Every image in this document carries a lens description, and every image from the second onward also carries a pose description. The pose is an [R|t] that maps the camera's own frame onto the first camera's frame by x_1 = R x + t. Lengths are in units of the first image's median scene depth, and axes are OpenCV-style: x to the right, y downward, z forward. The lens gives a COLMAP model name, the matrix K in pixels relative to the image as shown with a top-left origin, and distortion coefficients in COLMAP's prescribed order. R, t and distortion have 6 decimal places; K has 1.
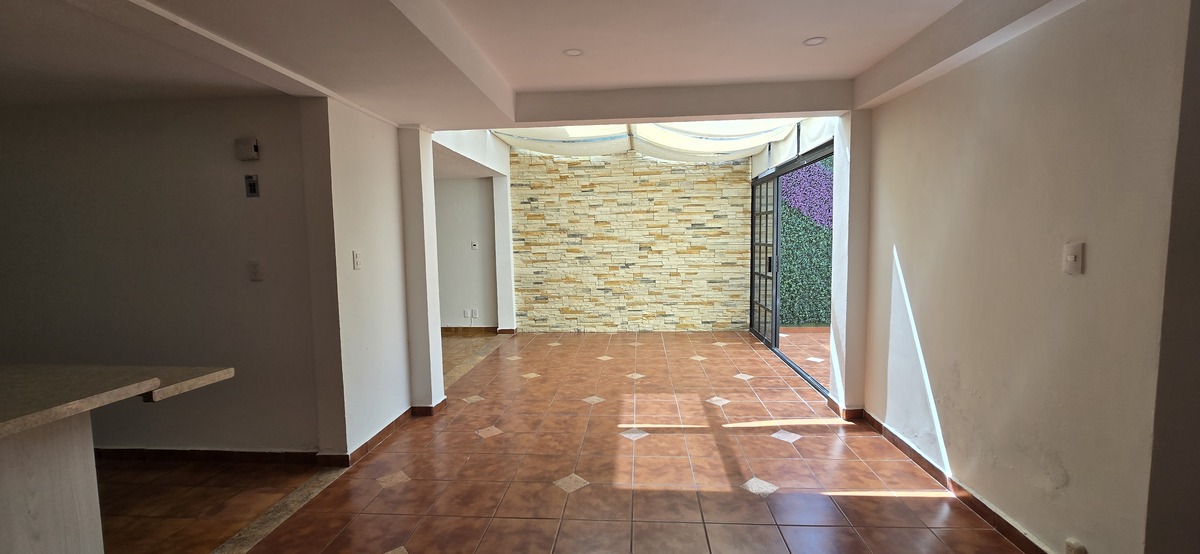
lens RADIAL K [[487.4, 0, 601.1], [0, 487.4, 277.5], [0, 0, 1]] dist [-0.002692, 0.000852]
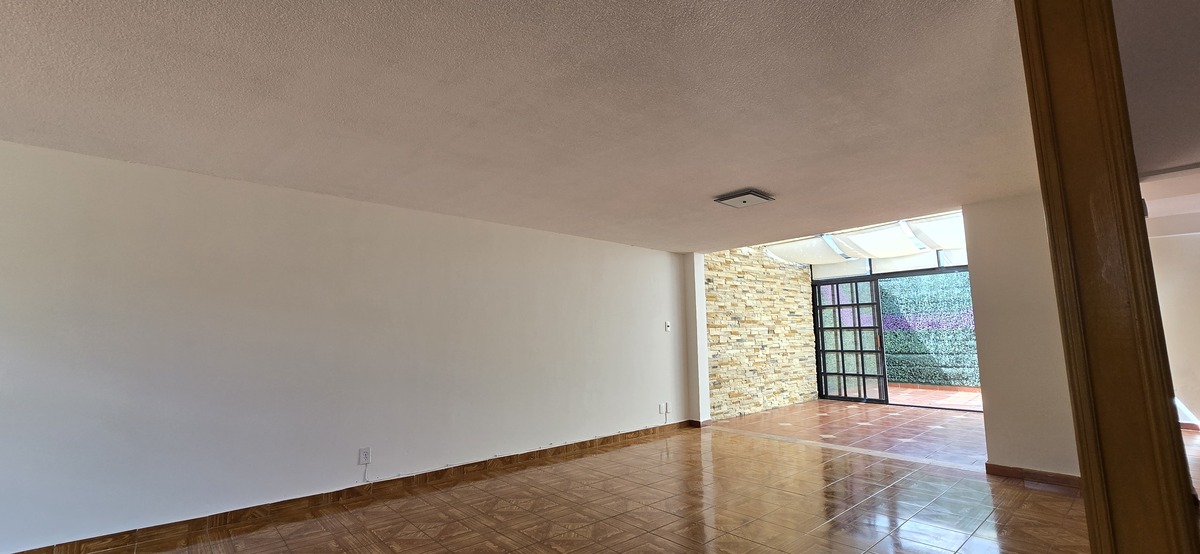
lens RADIAL K [[487.4, 0, 603.8], [0, 487.4, 277.9], [0, 0, 1]] dist [-0.002692, 0.000852]
pose [[0.697265, 0.091555, 0.710943, -1.001373], [0.064831, 0.979690, -0.189748, 0.007632], [-0.713876, 0.178396, 0.677168, 0.491374]]
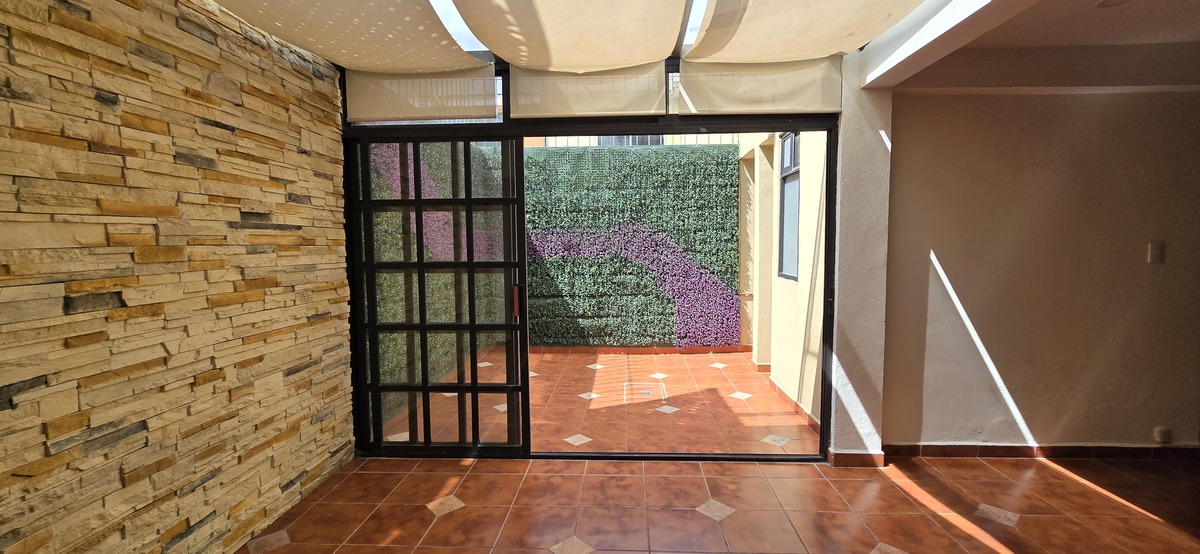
lens RADIAL K [[487.4, 0, 604.2], [0, 487.4, 275.0], [0, 0, 1]] dist [-0.002692, 0.000852]
pose [[-0.032361, -0.050627, 0.998193, -0.150435], [0.096557, 0.993886, 0.053539, -0.061433], [-0.994801, 0.098116, -0.027275, 0.765863]]
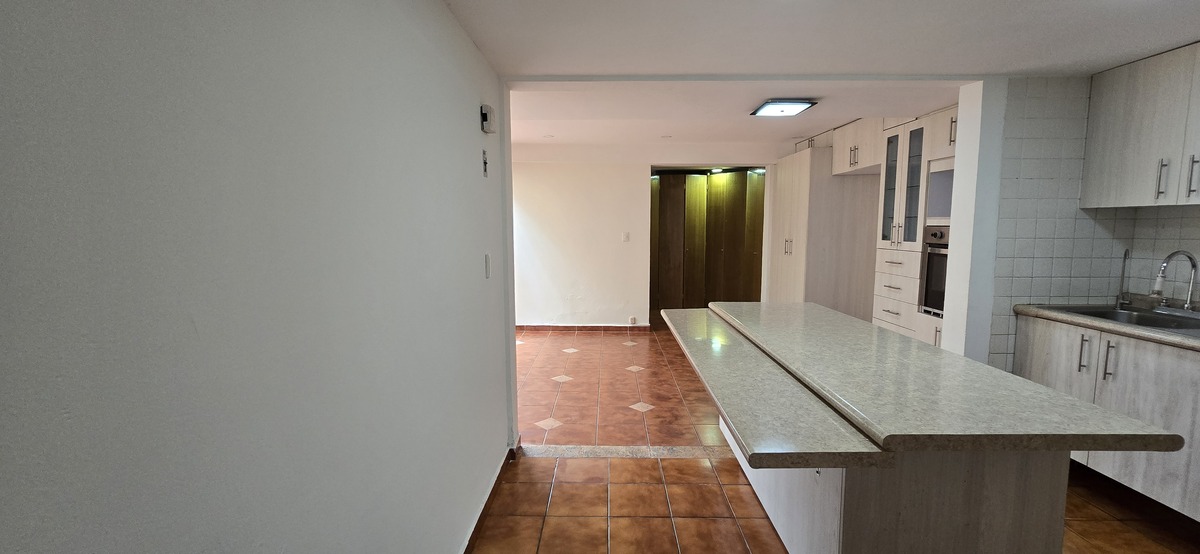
lens RADIAL K [[487.4, 0, 601.4], [0, 487.4, 276.2], [0, 0, 1]] dist [-0.002692, 0.000852]
pose [[-0.061866, -0.083863, 0.994555, -0.679798], [0.084570, 0.992440, 0.088946, -0.023528], [-0.994495, 0.089613, -0.054306, 0.374283]]
